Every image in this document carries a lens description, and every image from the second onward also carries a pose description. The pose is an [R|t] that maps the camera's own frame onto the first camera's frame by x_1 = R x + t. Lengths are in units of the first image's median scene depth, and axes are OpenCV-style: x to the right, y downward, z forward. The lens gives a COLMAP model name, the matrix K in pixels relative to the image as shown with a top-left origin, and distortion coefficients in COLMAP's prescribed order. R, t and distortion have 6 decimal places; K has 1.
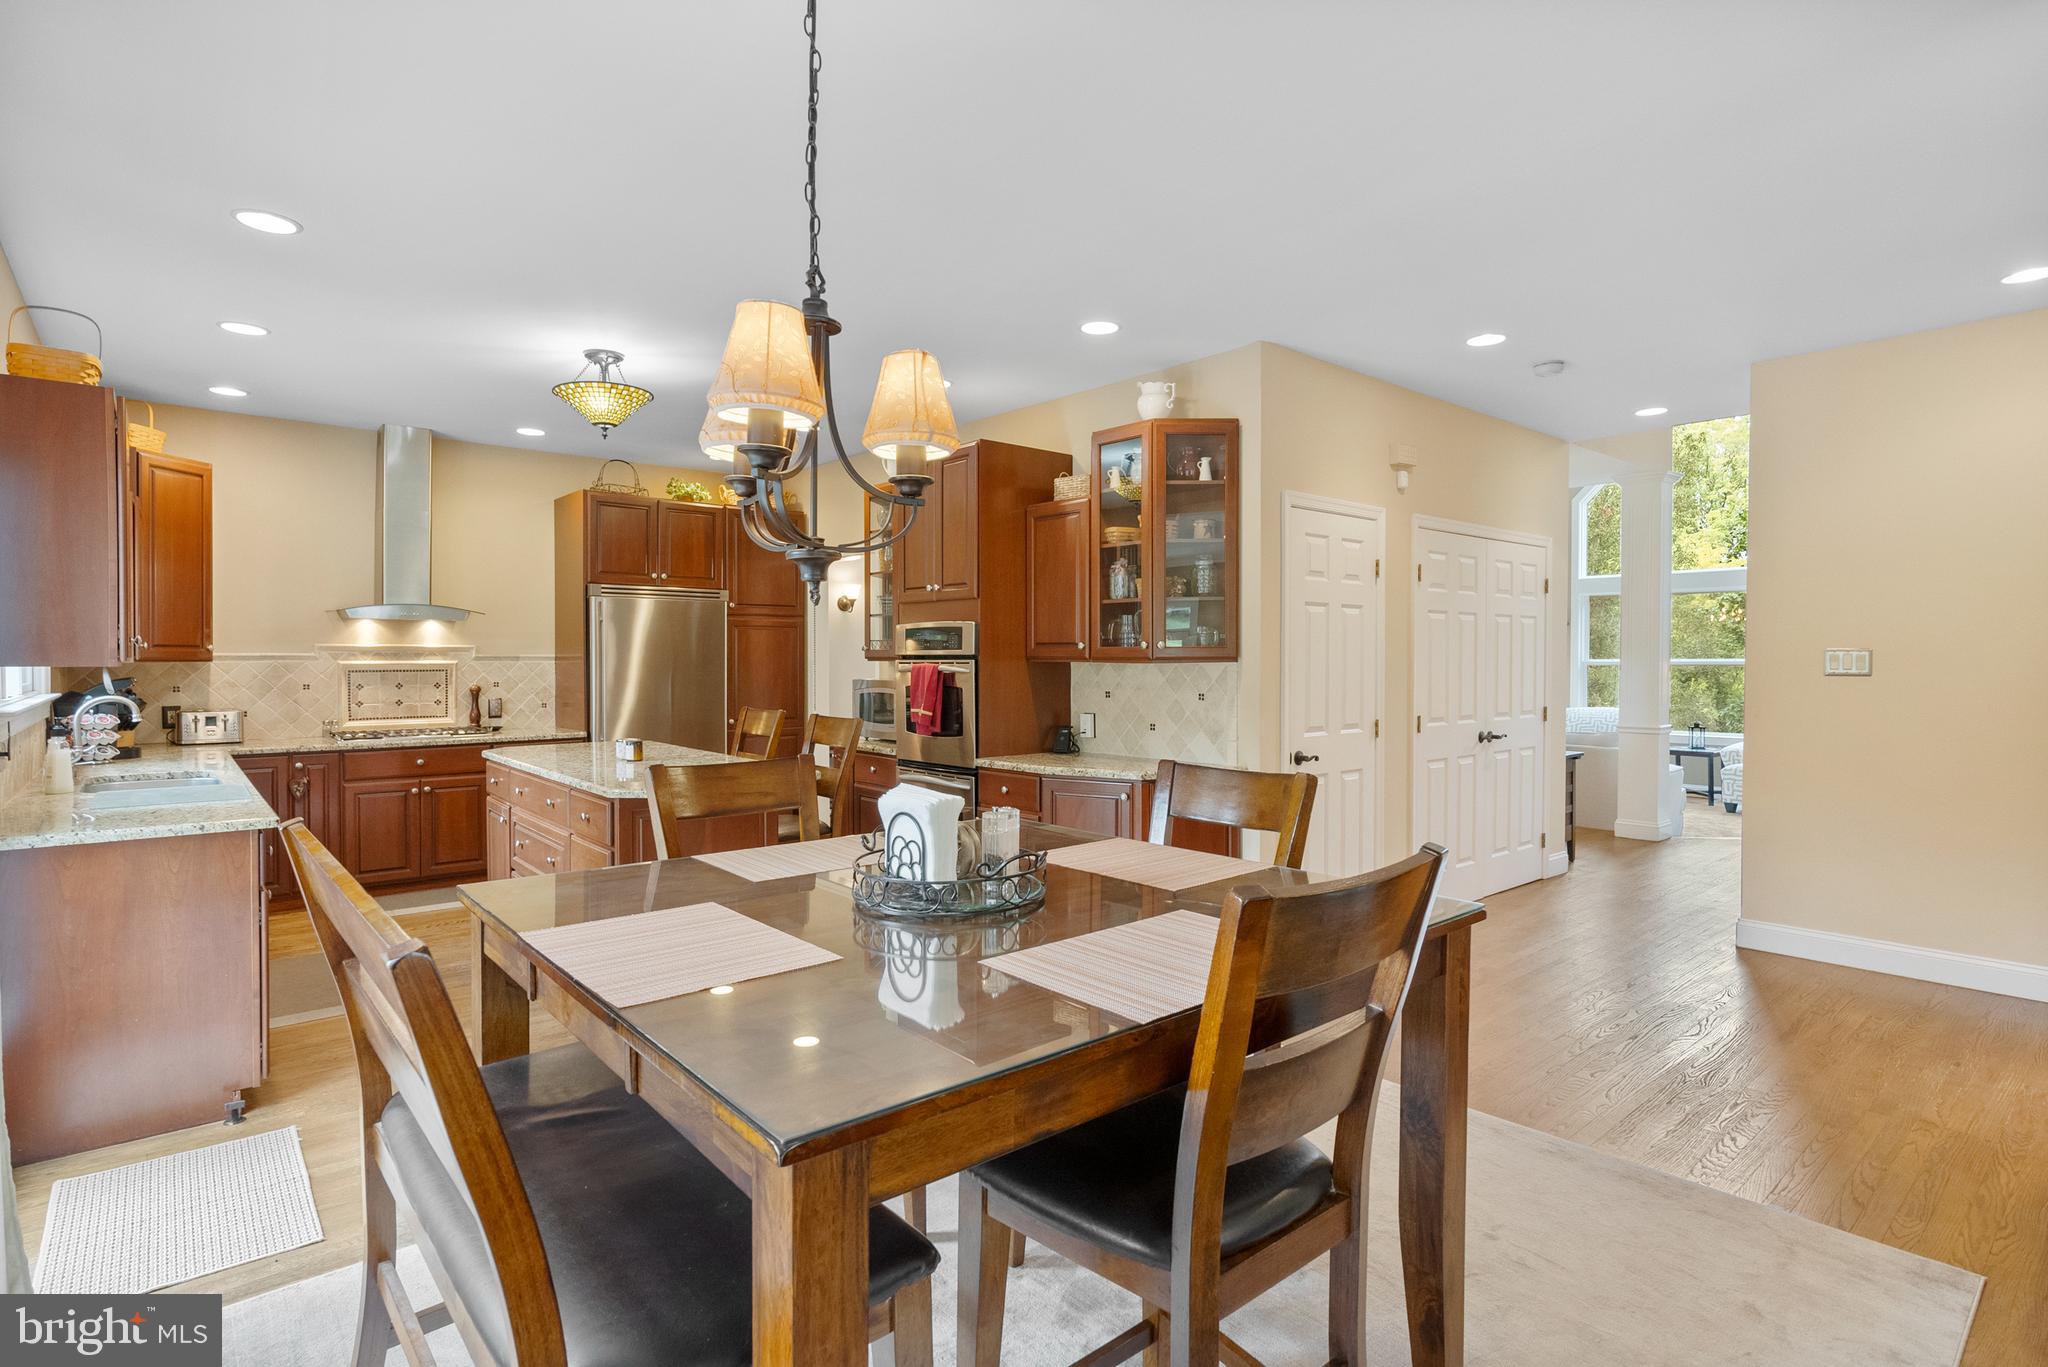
lens RADIAL K [[1007.2, 0, 1019.4], [0, 1007.2, 670.5], [0, 0, 1]] dist [-0.010026, 0.003609]
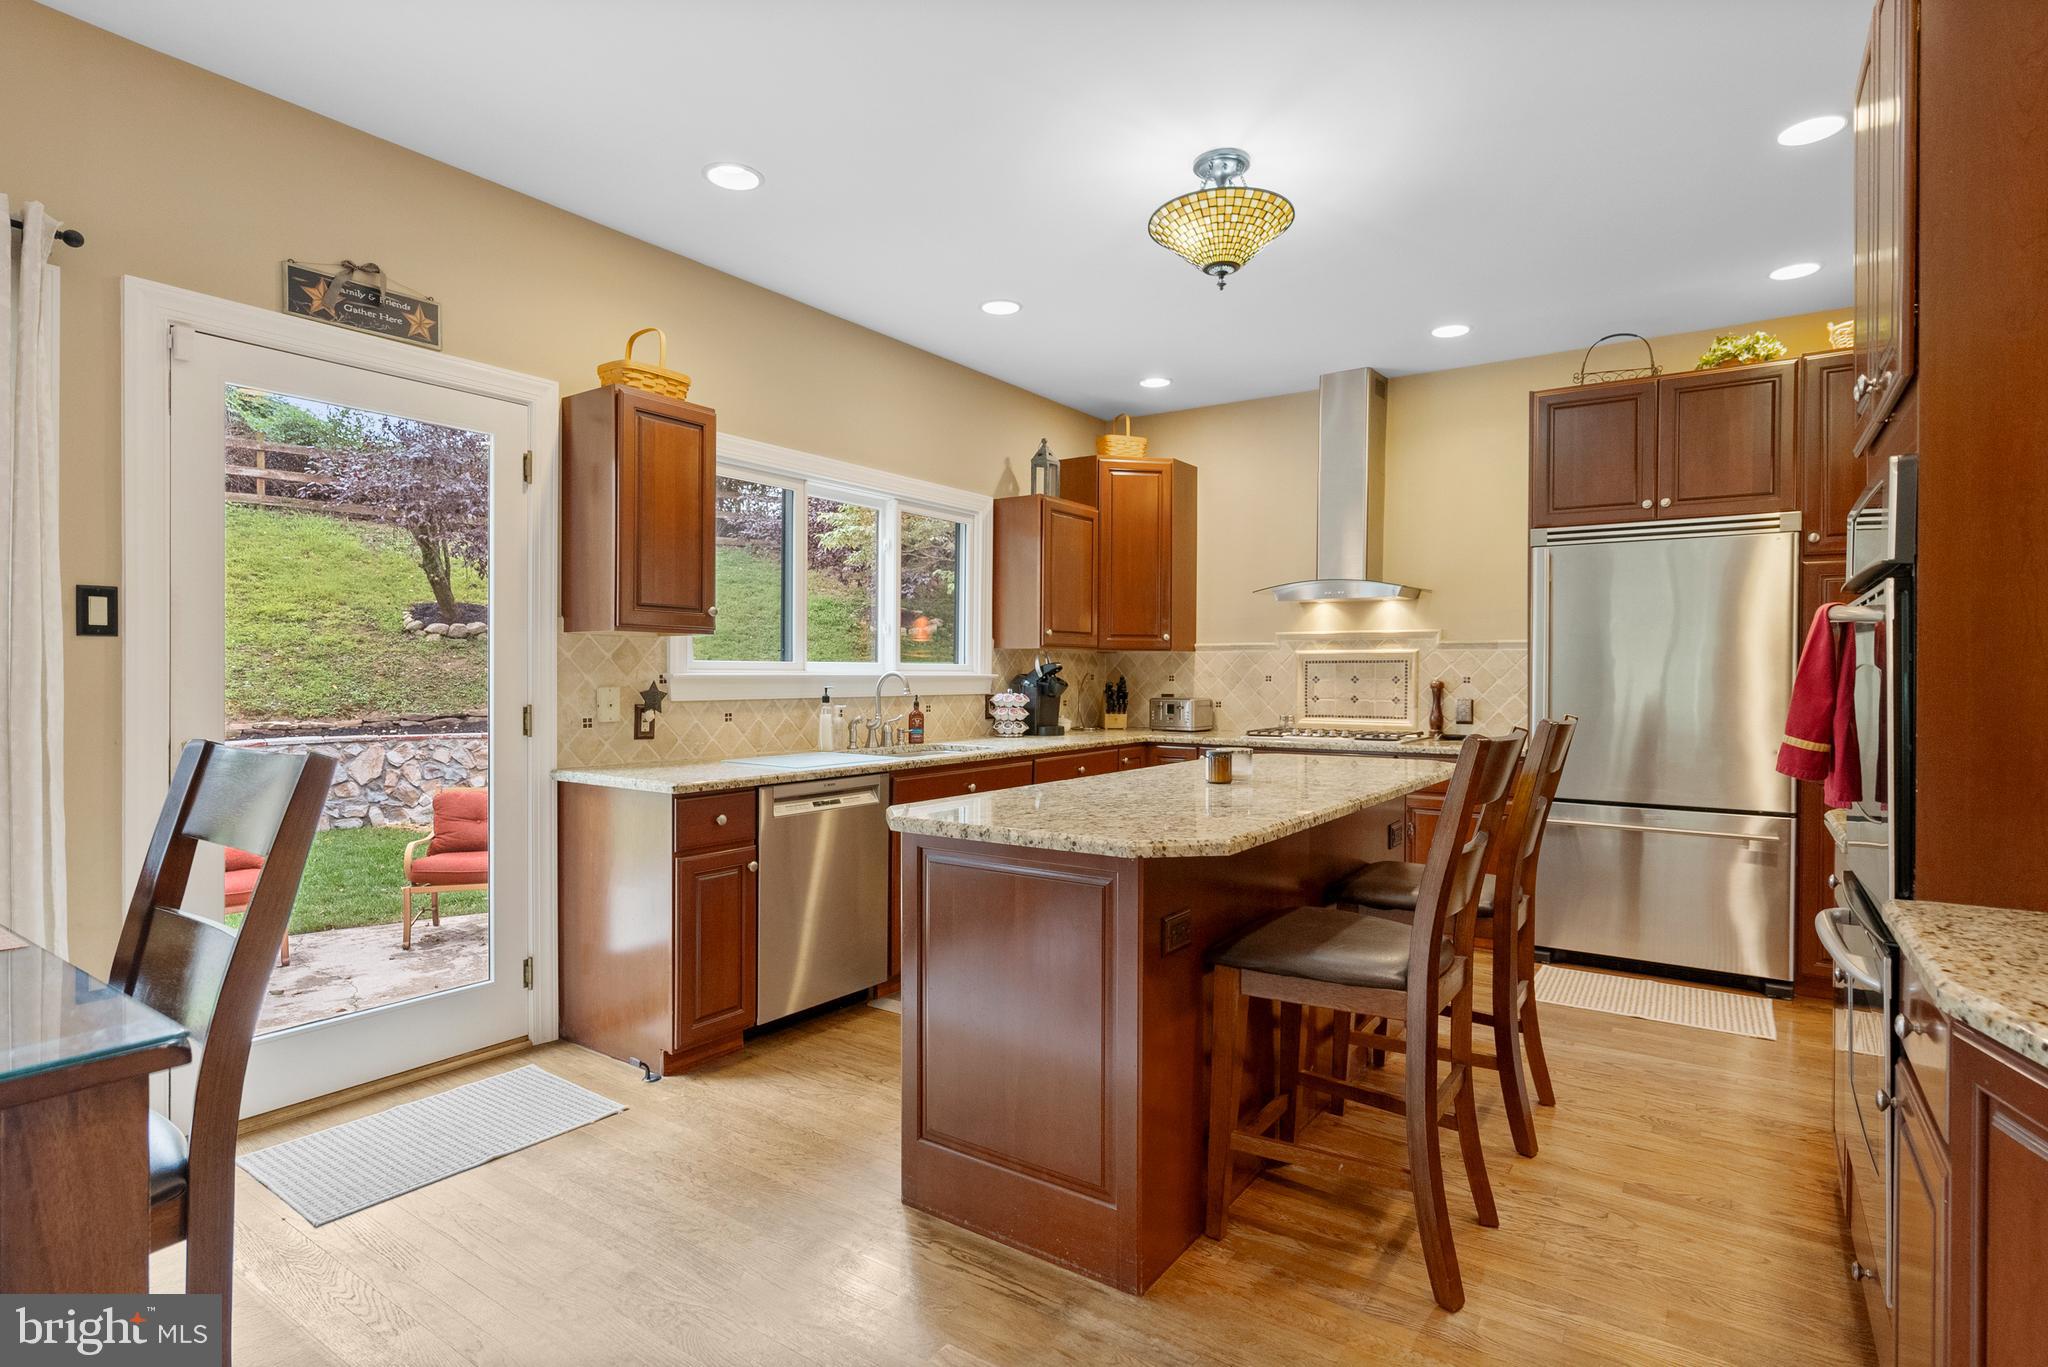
lens RADIAL K [[1007.2, 0, 1018.8], [0, 1007.2, 681.2], [0, 0, 1]] dist [-0.010026, 0.003609]
pose [[0.249034, 0.007243, -0.968468, 0.155771], [-0.014933, 0.999882, 0.003638, 0.020447], [0.968380, 0.013556, 0.249112, 0.574216]]
